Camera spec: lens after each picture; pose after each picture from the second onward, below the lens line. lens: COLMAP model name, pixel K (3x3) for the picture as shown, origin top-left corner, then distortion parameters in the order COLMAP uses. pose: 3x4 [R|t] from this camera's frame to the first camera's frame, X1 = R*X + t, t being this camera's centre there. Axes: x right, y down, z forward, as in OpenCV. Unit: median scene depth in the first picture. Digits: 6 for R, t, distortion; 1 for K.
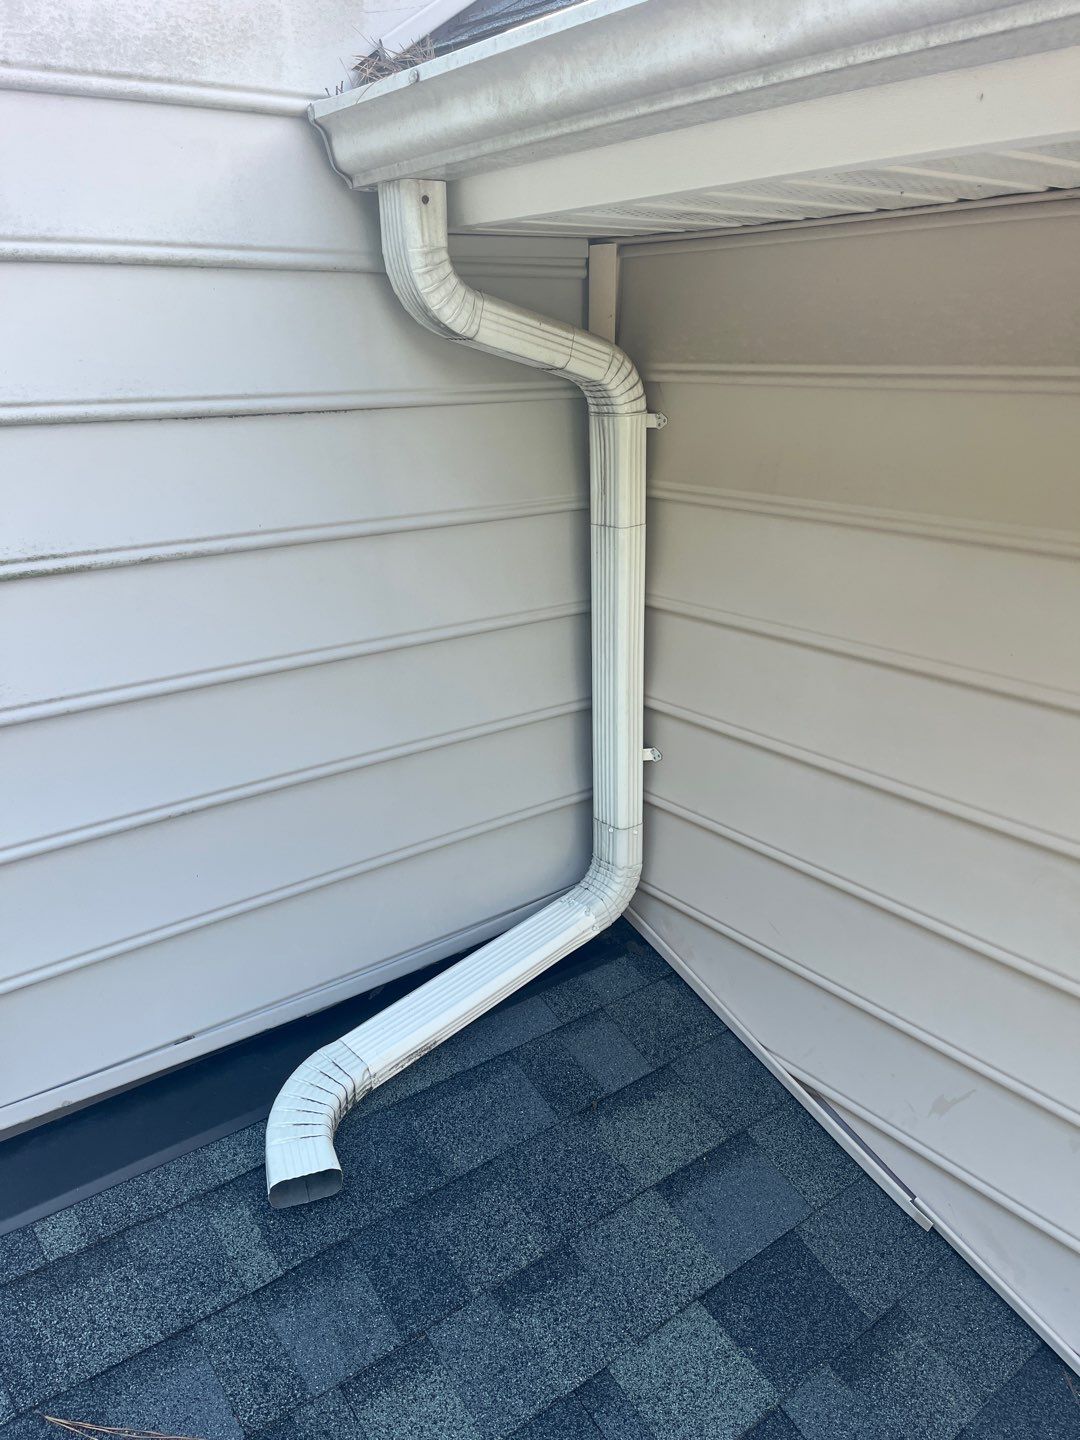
lens RADIAL K [[1098.2, 0, 540.6], [0, 1098.2, 718.5], [0, 0, 1]] dist [-0.007113, -0.001482]
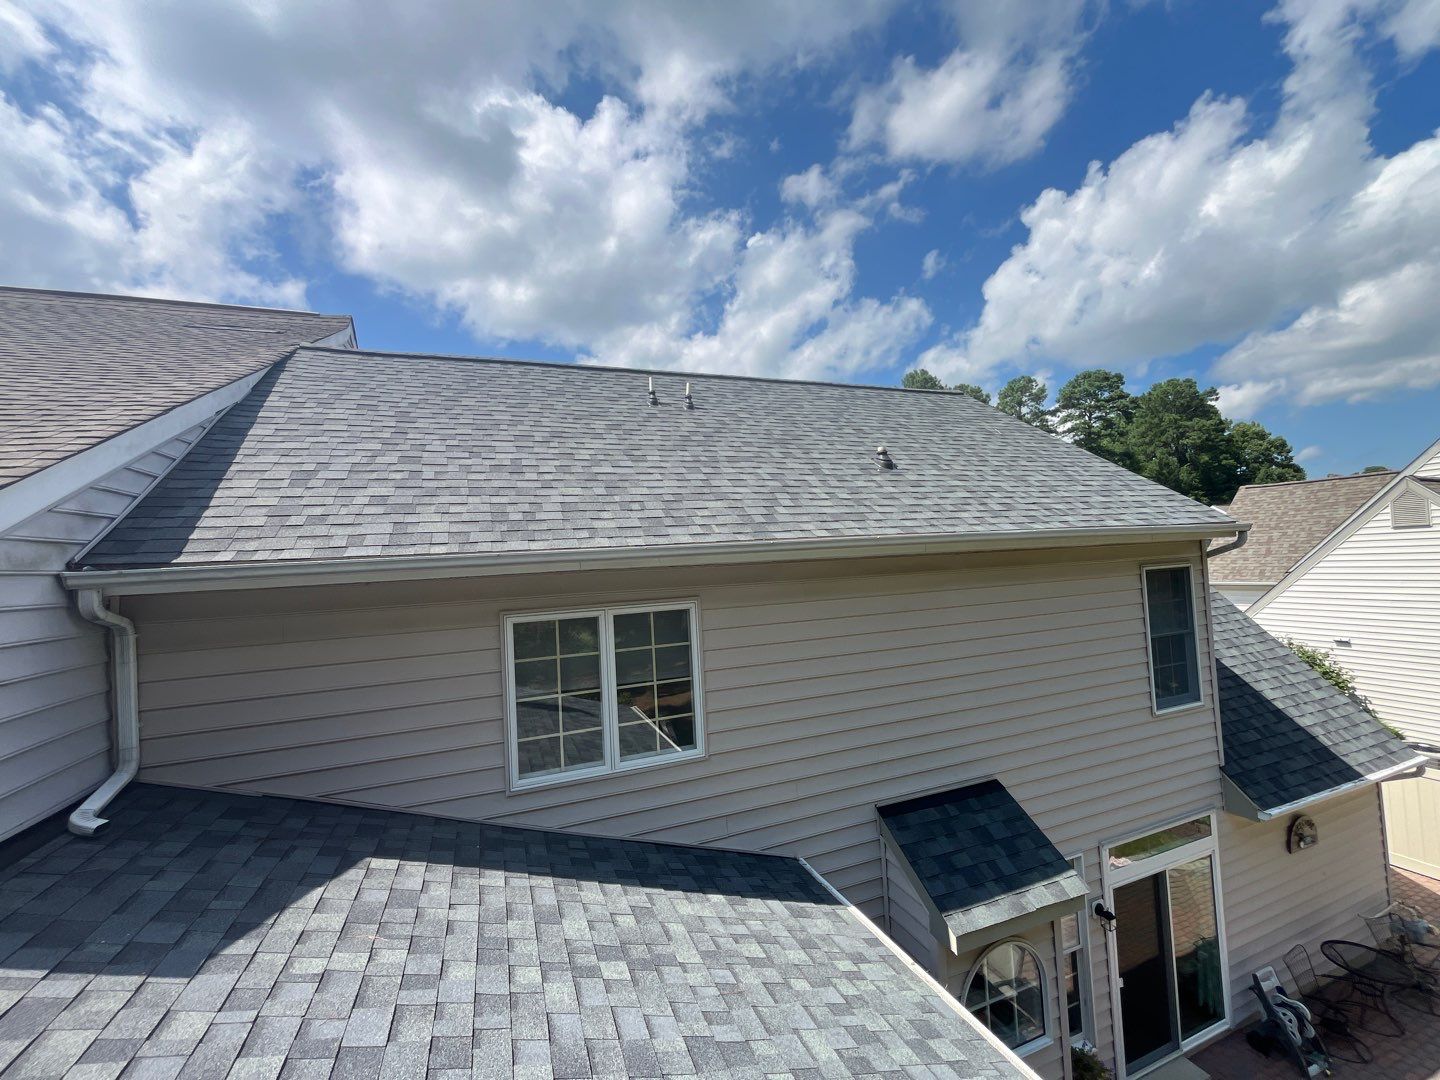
lens RADIAL K [[585.6, 0, 717.4], [0, 585.6, 539.8], [0, 0, 1]] dist [-0.000946, -0.000126]
pose [[0.280025, 0.029948, 0.959525, -1.369072], [0.365767, 0.920792, -0.135483, 0.478821], [-0.887581, 0.388902, 0.246891, -1.574974]]
